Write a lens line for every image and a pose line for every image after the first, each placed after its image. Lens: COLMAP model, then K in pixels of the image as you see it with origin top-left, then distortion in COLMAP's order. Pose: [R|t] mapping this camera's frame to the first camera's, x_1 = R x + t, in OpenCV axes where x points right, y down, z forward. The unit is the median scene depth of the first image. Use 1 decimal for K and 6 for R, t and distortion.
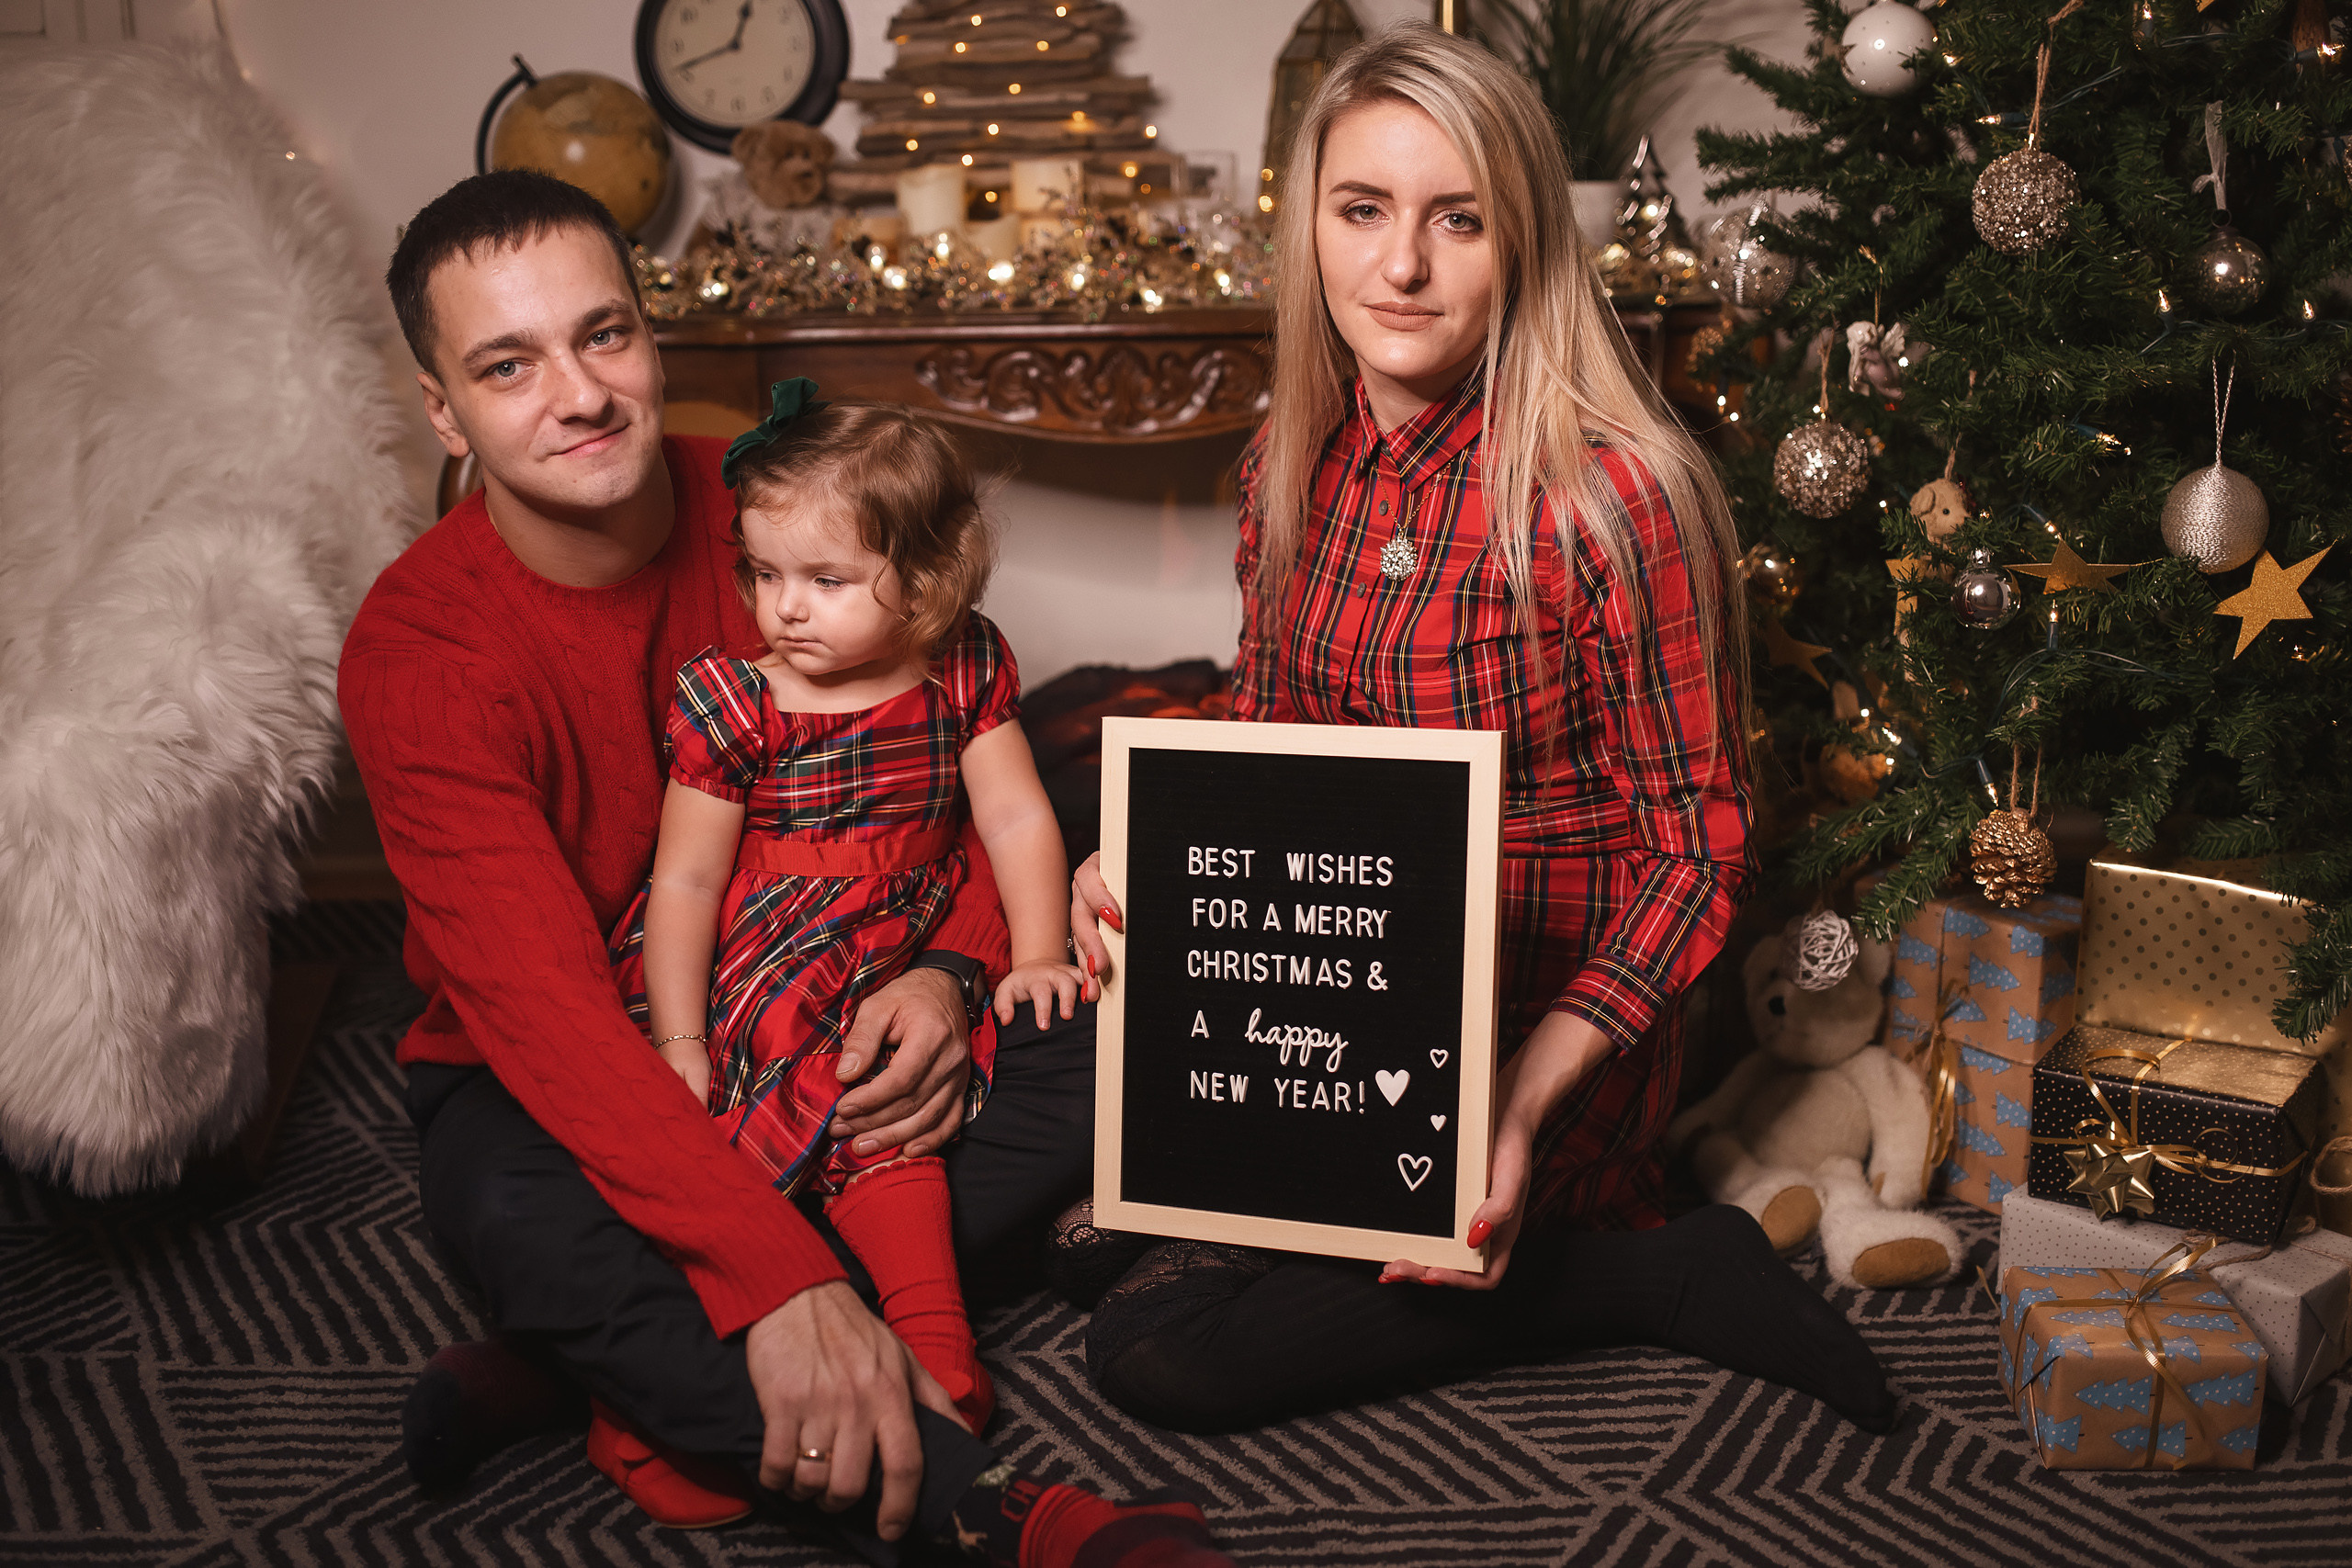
lens RADIAL K [[2318.6, 0, 1187.9], [0, 2318.6, 784.4], [0, 0, 1]] dist [-0.124181, 0.000295]
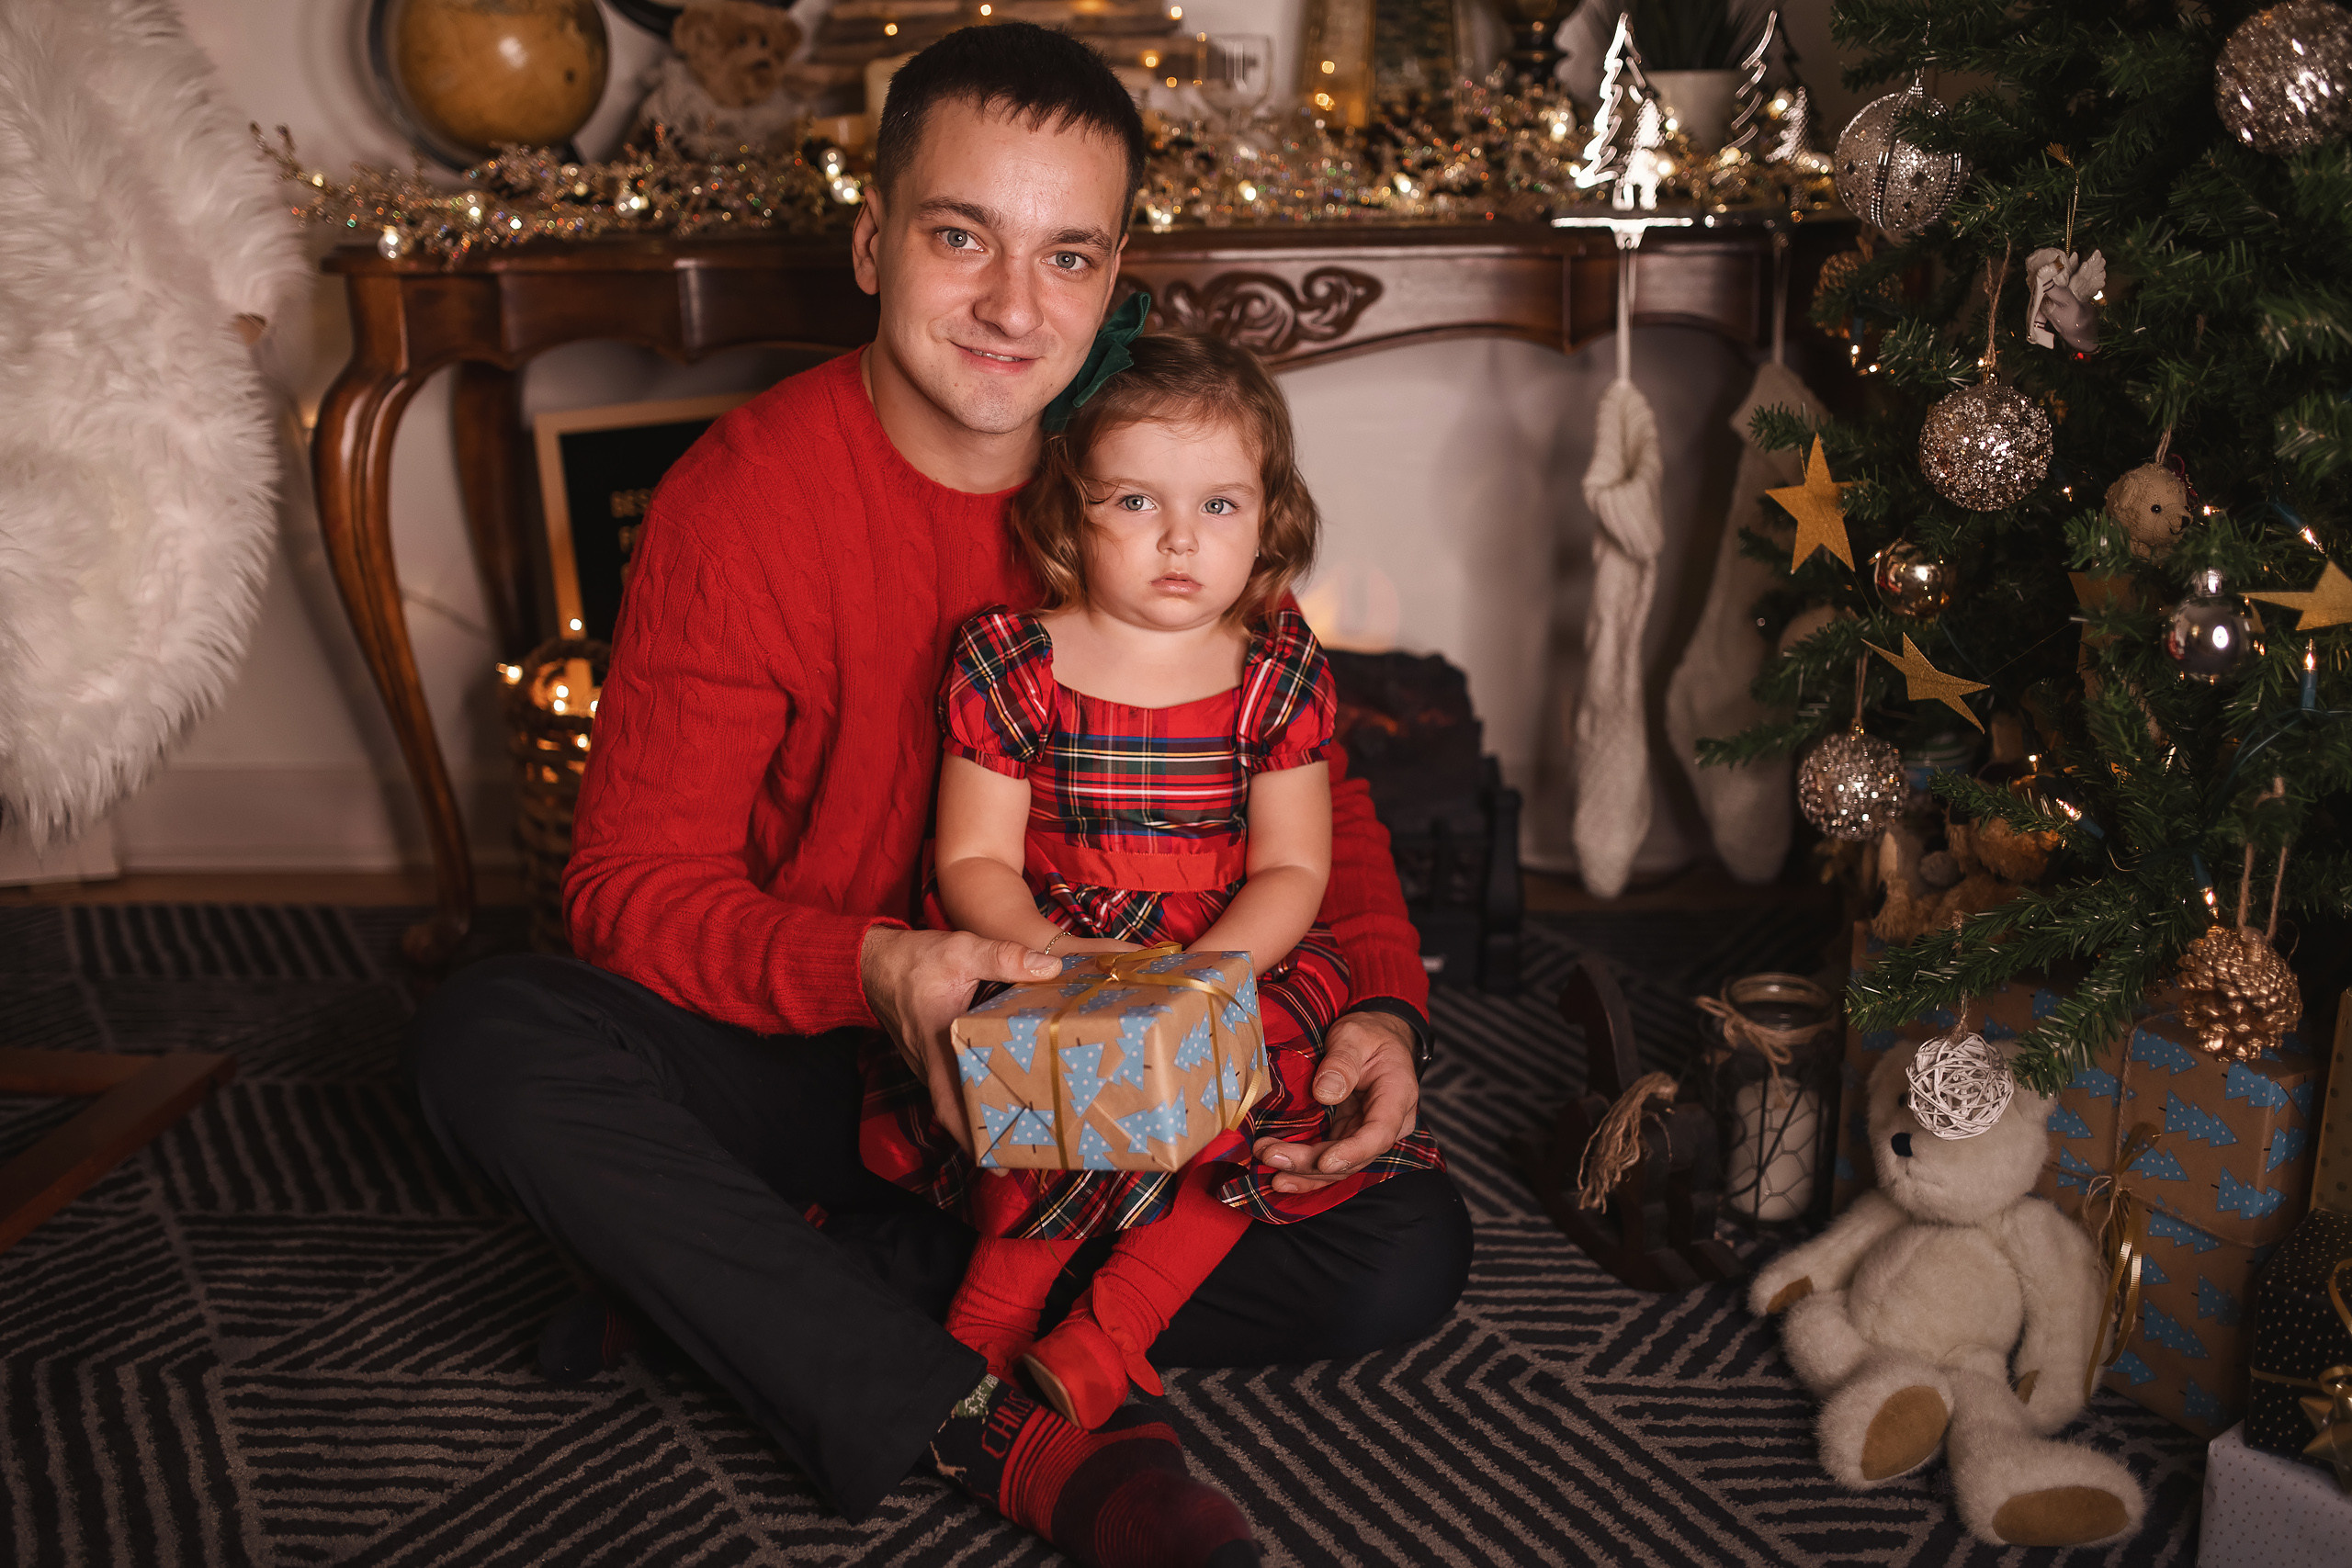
lens RADIAL K [[2287.6, 0, 1176.0], [0, 2287.6, 784.0], [0, 0, 1]] dist [-0.084070, 0.092419]
pose [[0.997428, 0.018390, -0.069283, 0.057938], [-0.015741, 0.999131, 0.038590, -0.045483], [0.069933, -0.037400, 0.996850, 0.209689]]
